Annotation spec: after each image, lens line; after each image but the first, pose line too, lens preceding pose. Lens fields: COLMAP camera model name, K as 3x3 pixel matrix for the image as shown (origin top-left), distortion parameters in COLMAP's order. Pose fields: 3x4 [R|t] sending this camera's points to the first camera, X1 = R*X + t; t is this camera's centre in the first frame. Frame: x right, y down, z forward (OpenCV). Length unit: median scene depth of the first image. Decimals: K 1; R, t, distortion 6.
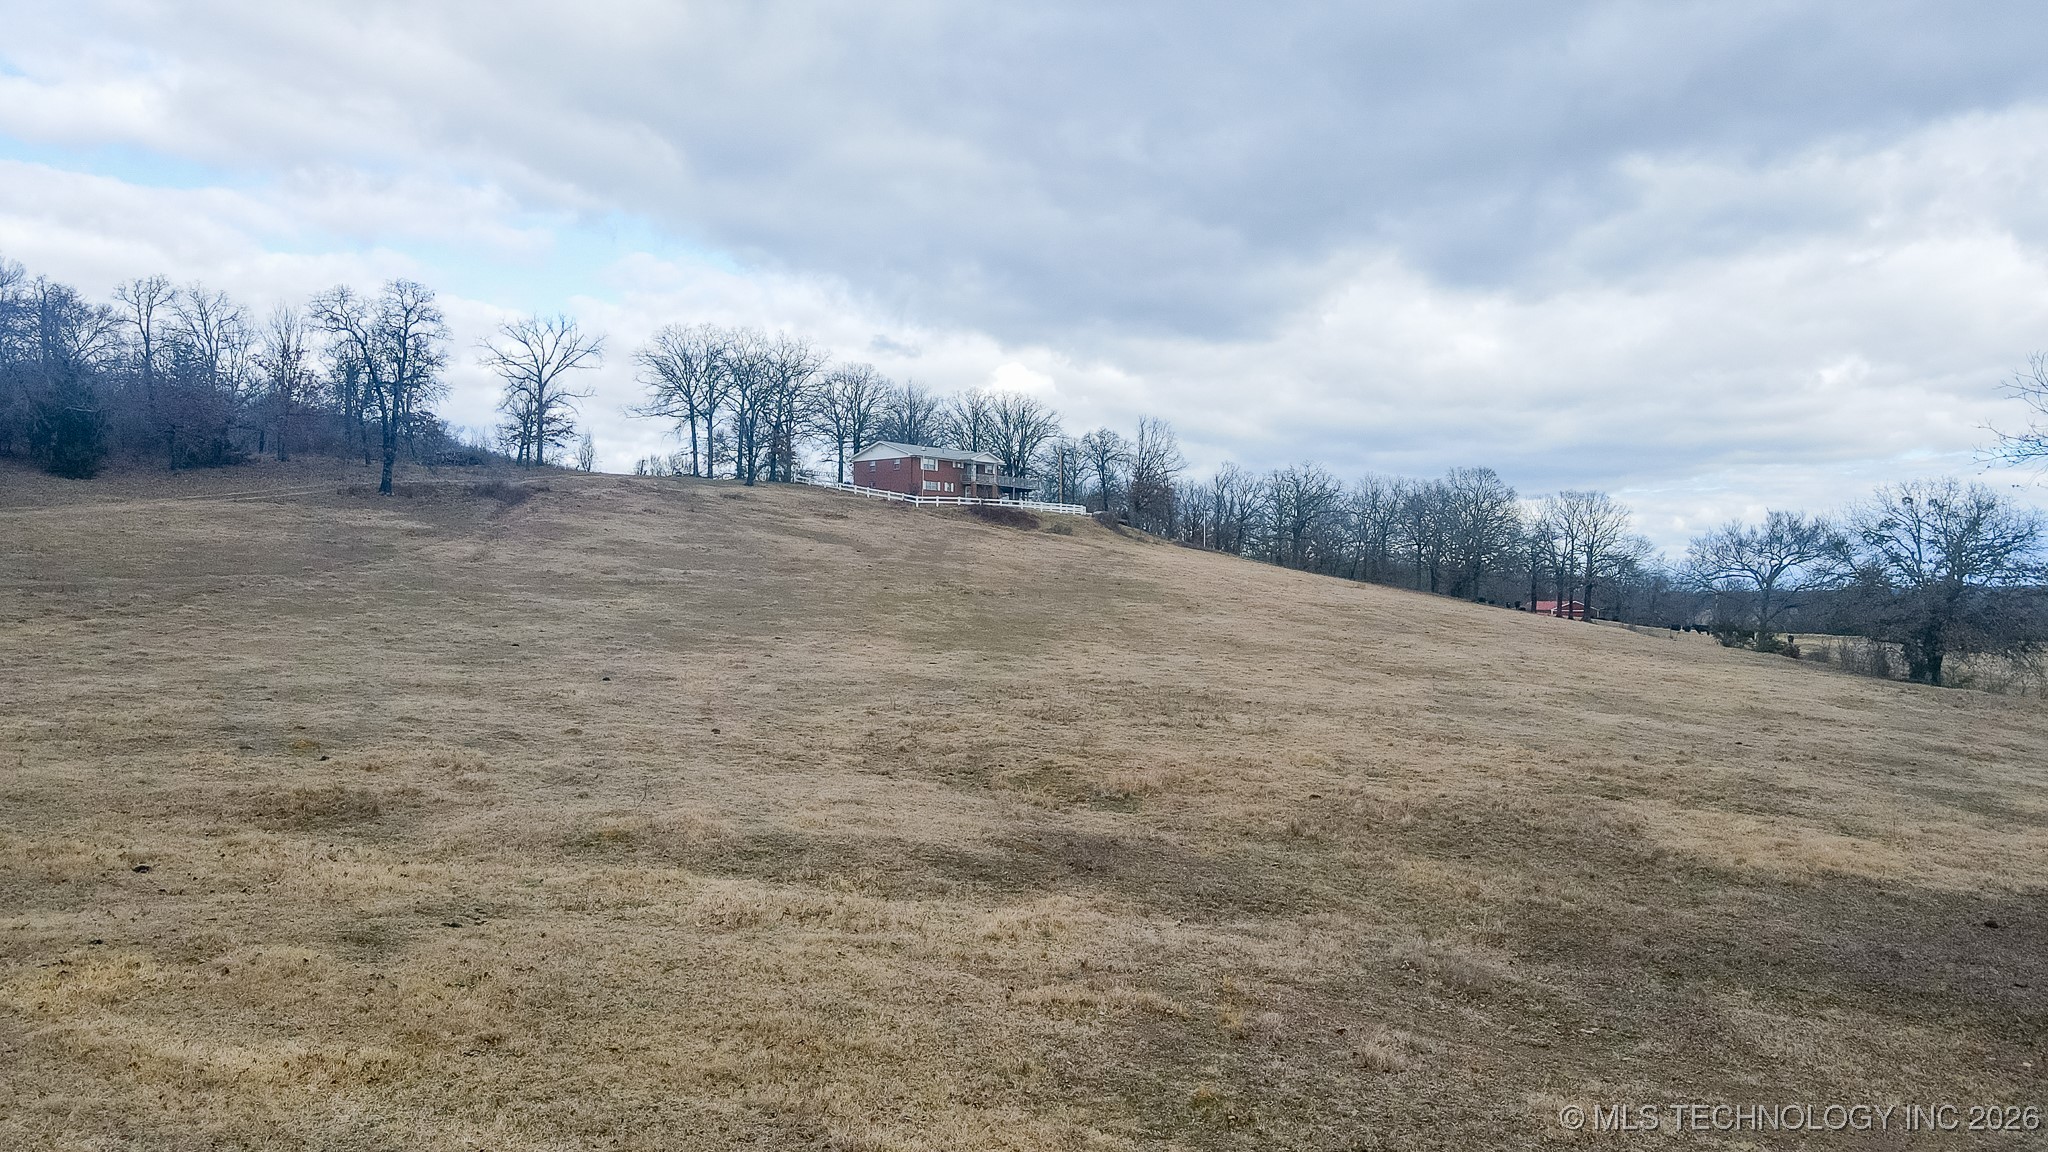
lens RADIAL K [[1516.4, 0, 1033.1], [0, 1516.4, 581.8], [0, 0, 1]] dist [0.008455, 0.033359]
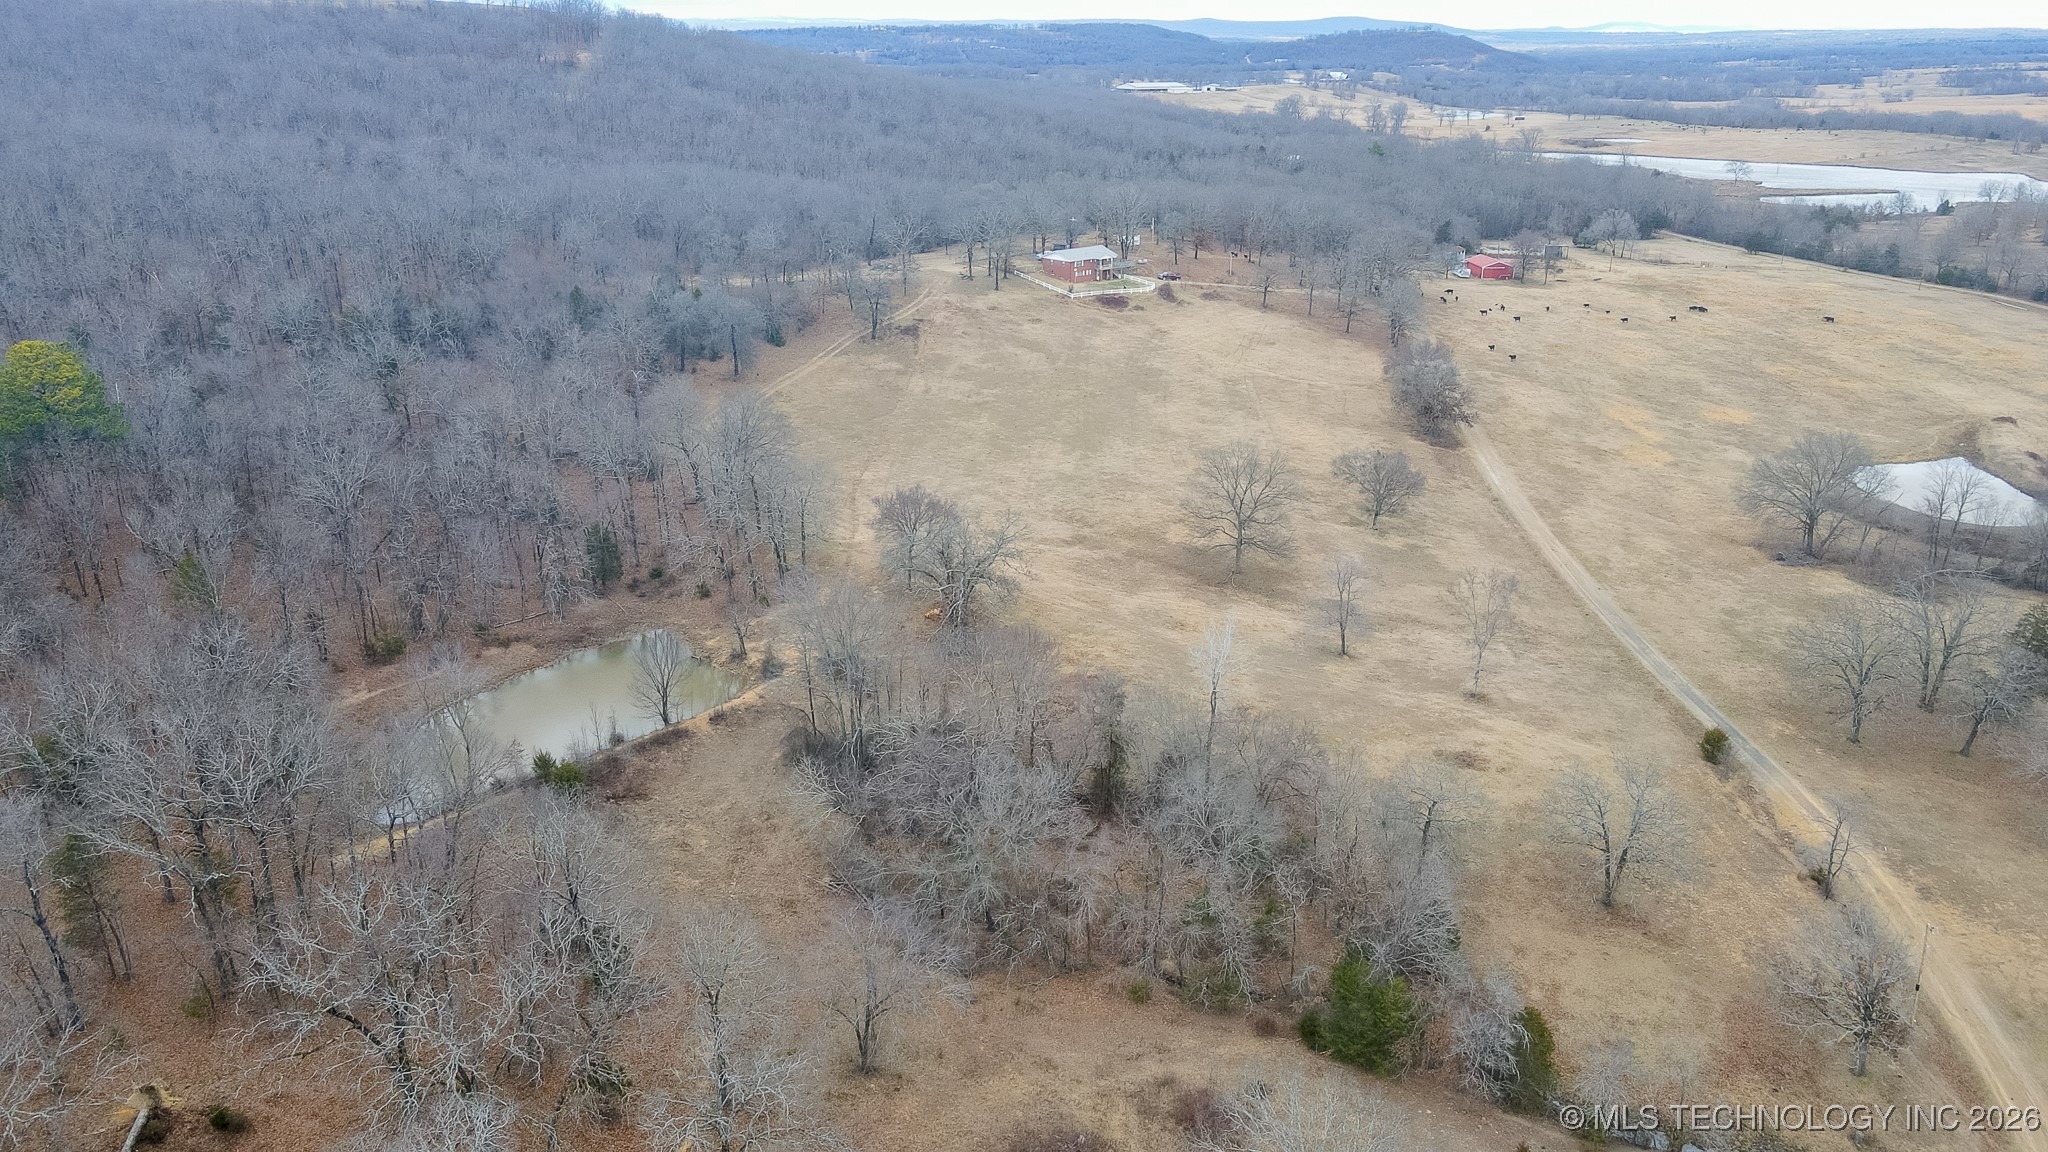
lens RADIAL K [[1516.4, 0, 1017.3], [0, 1516.4, 580.1], [0, 0, 1]] dist [0.008455, 0.033359]
pose [[0.992359, 0.030997, -0.119423, 0.186827], [0.013076, 0.936054, 0.351613, -0.691249], [0.122685, -0.350488, 0.928497, -1.860908]]
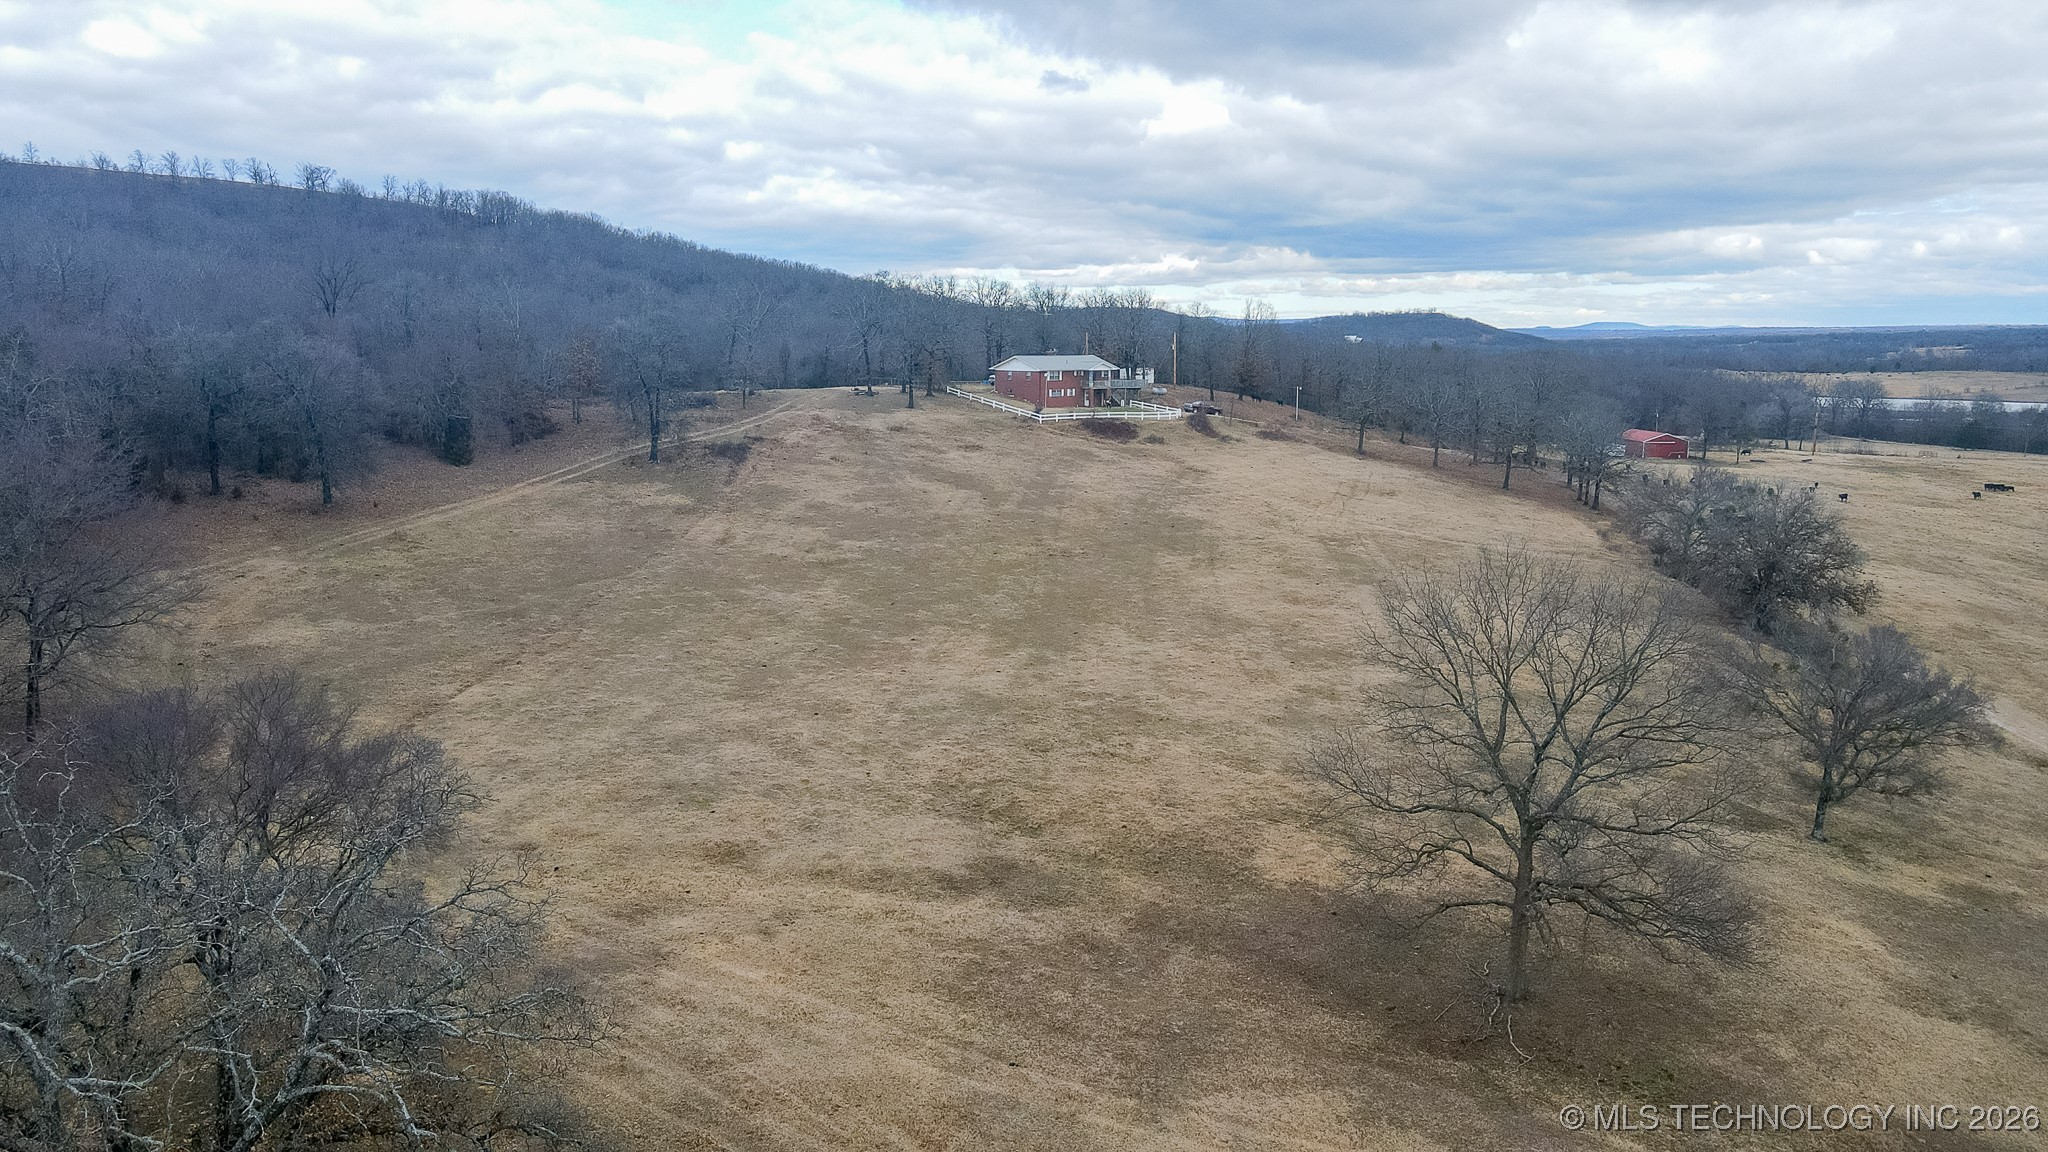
lens RADIAL K [[1516.4, 0, 1036.5], [0, 1516.4, 583.1], [0, 0, 1]] dist [0.008455, 0.033359]
pose [[0.992895, 0.010568, -0.118524, 0.113753], [0.010323, 0.984644, 0.174270, -0.217672], [0.118546, -0.174255, 0.977539, -0.418954]]
